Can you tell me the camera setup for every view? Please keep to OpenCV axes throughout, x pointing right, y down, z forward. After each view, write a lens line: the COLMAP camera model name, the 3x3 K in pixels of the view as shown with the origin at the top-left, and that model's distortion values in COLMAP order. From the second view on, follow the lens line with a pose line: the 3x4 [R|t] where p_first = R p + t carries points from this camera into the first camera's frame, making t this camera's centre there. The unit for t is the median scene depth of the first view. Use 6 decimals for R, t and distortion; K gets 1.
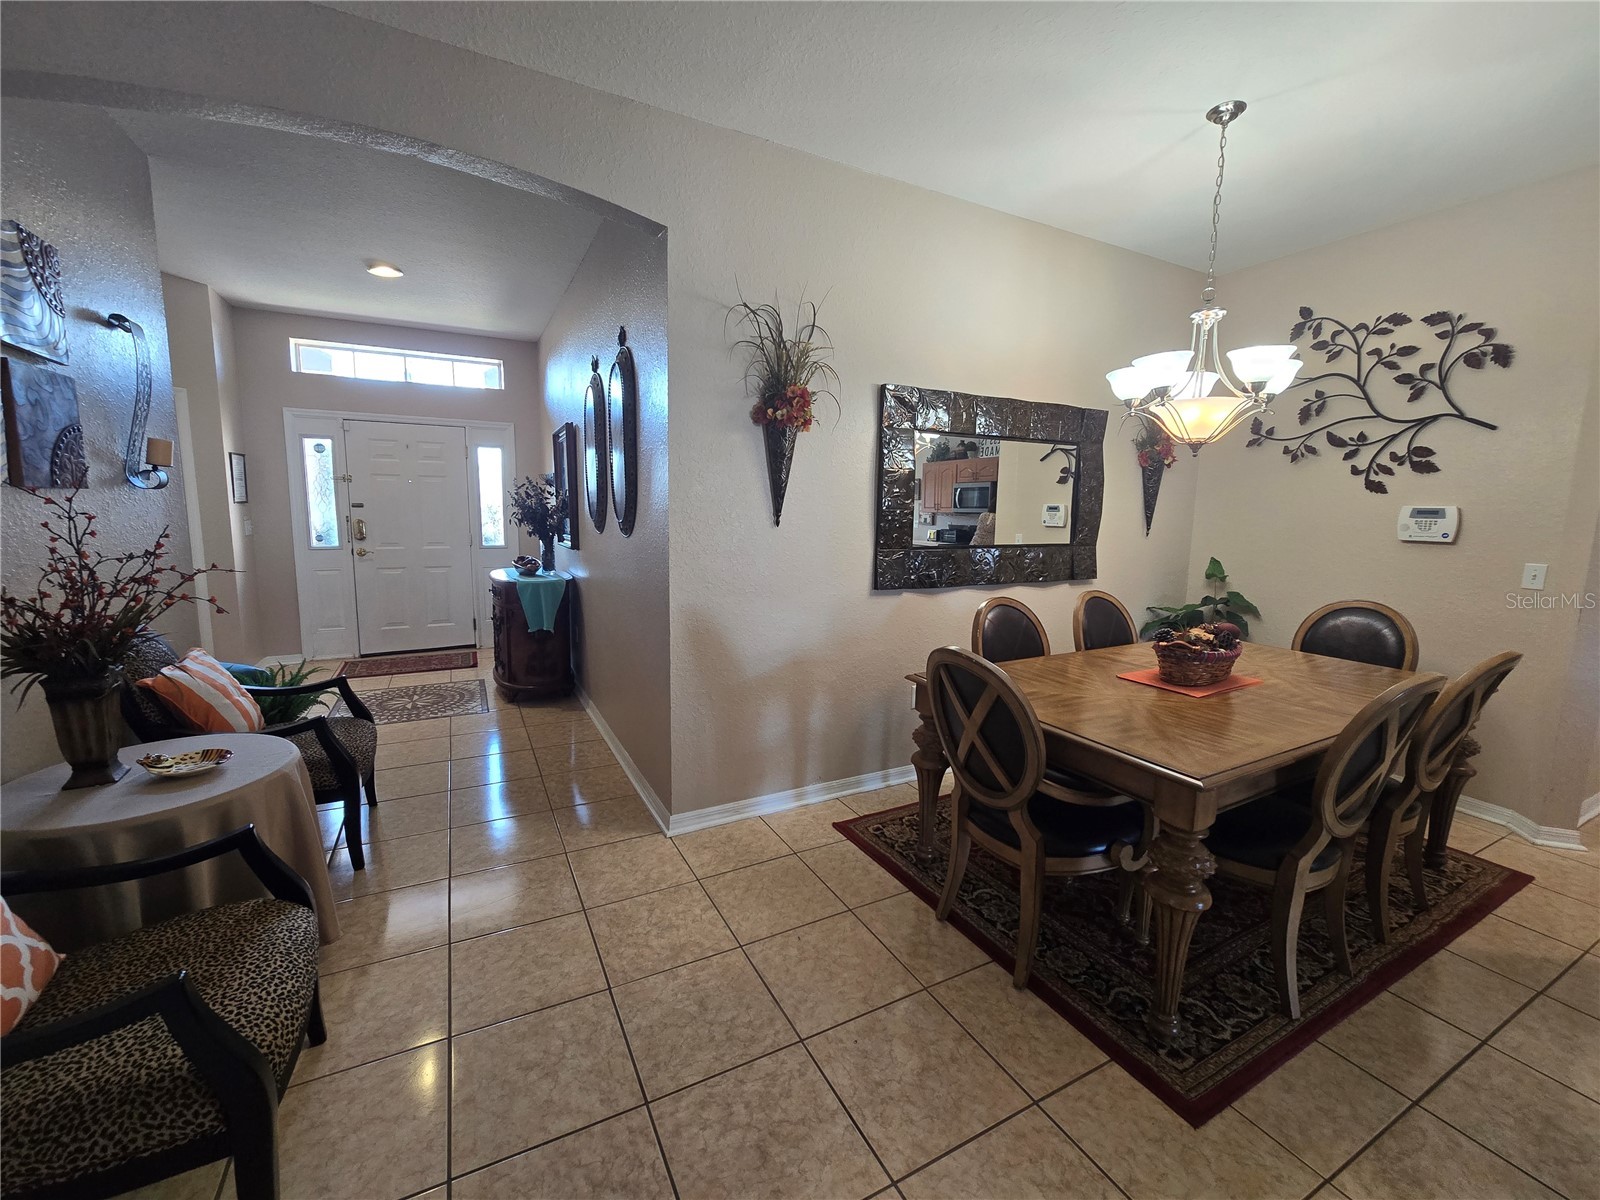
lens RADIAL K [[657.8, 0, 798.4], [0, 657.8, 591.1], [0, 0, 1]] dist [-0.000352, 0.000372]
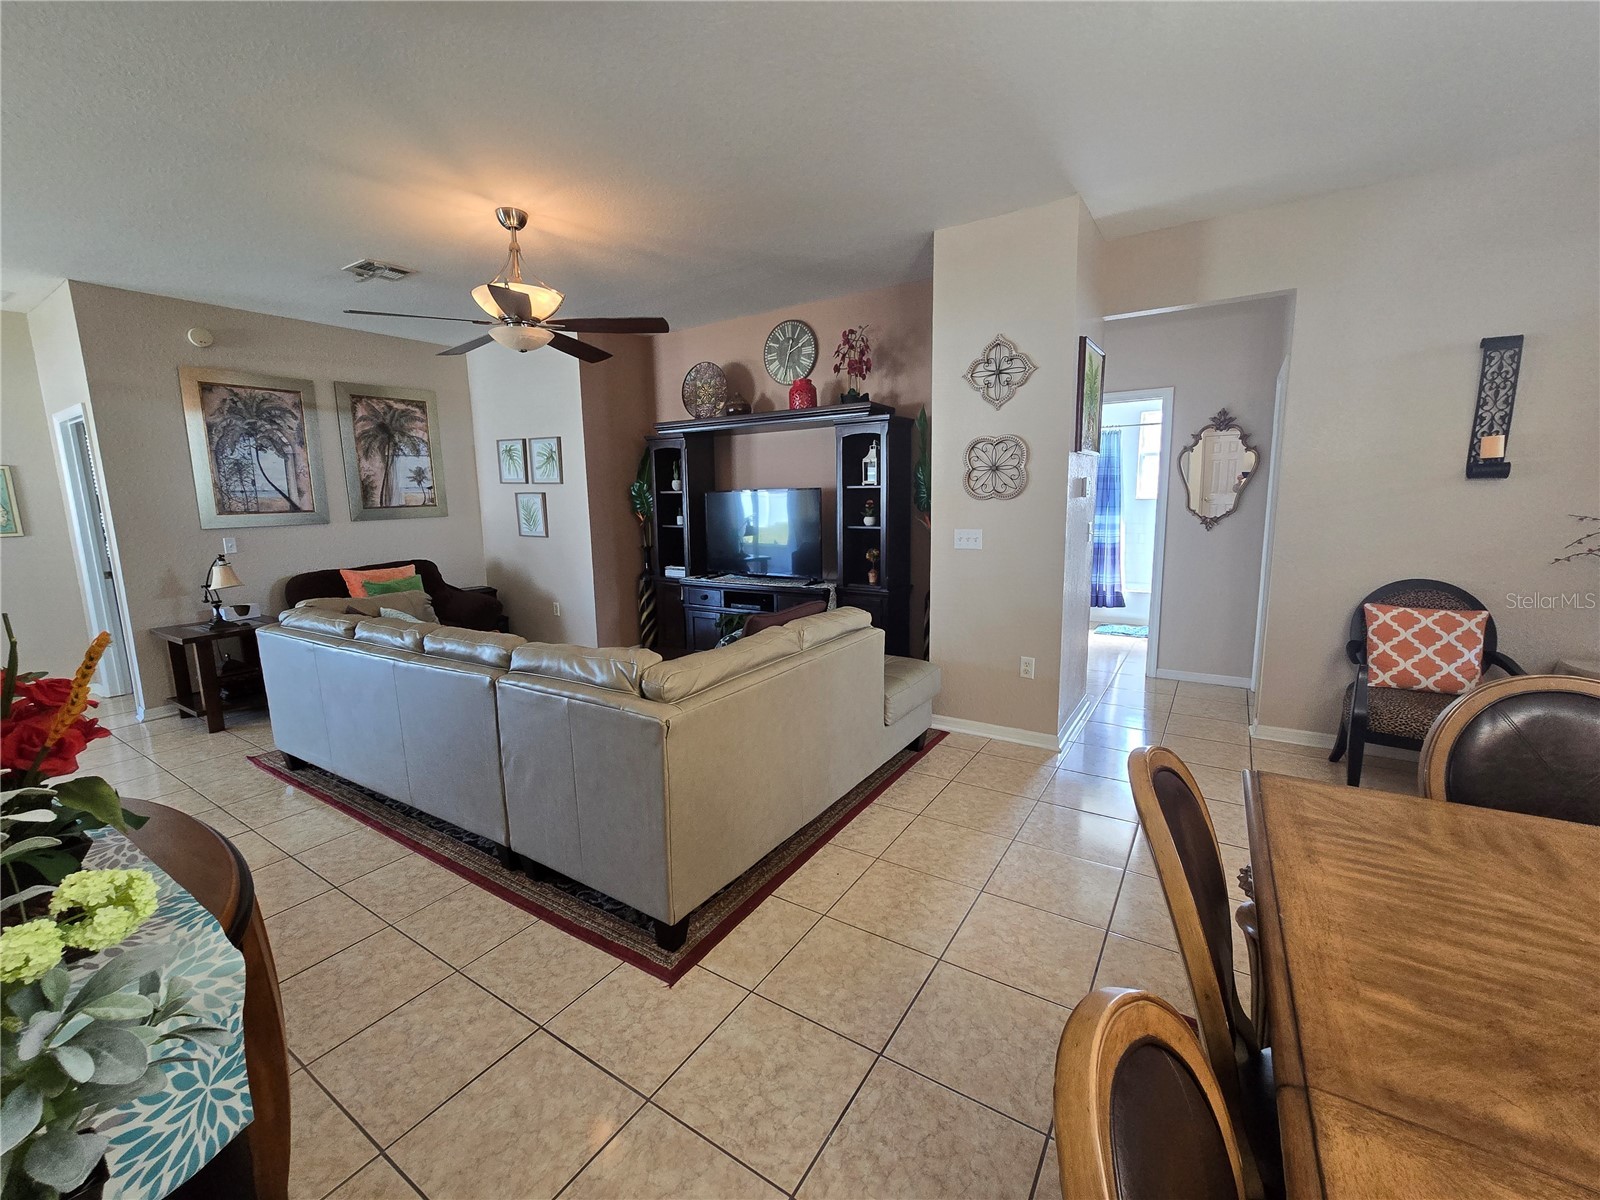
lens RADIAL K [[657.8, 0, 797.3], [0, 657.8, 595.3], [0, 0, 1]] dist [-0.000352, 0.000372]
pose [[-0.872353, 0.078618, -0.482515, 0.581322], [-0.054250, 0.965322, 0.255363, -0.063238], [0.485858, 0.248943, -0.837836, 0.499360]]
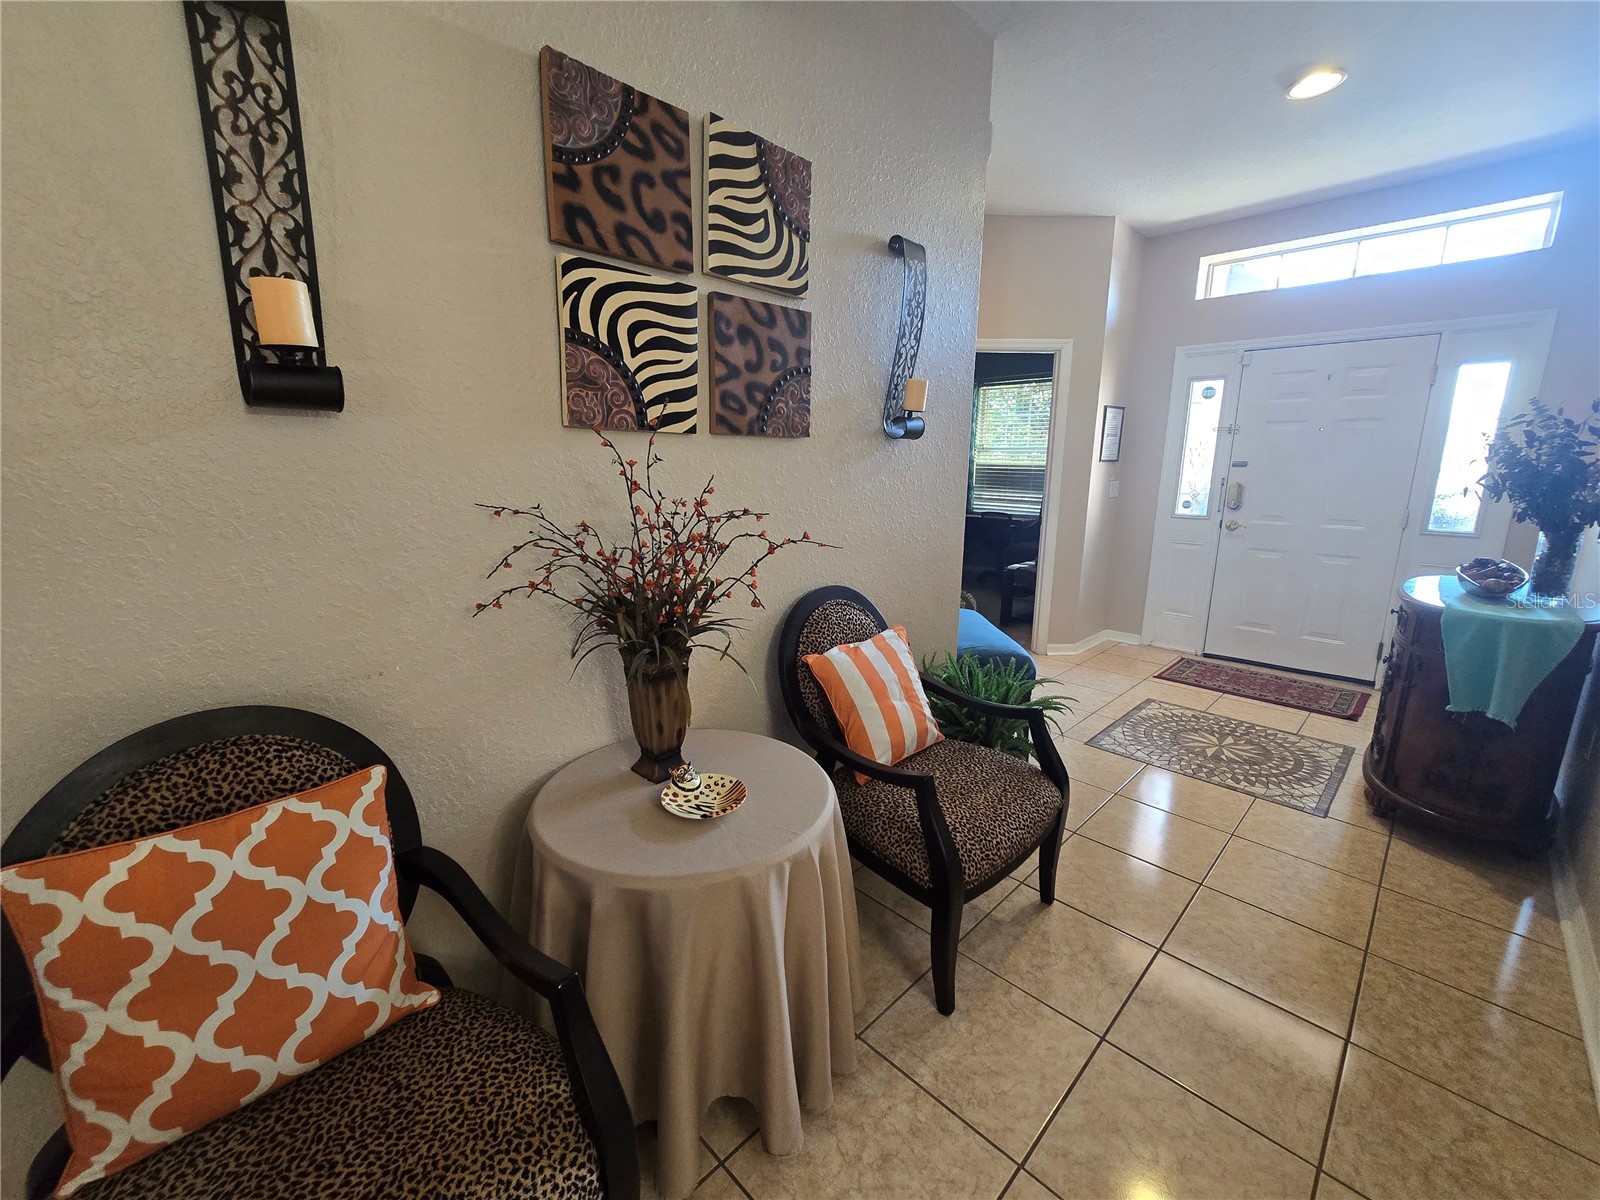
lens RADIAL K [[657.8, 0, 789.0], [0, 657.8, 593.9], [0, 0, 1]] dist [-0.000352, 0.000372]
pose [[0.292170, 0.177478, -0.939754, -0.094723], [-0.125121, 0.981278, 0.146419, -0.035801], [0.948146, 0.074804, 0.308907, 0.345992]]
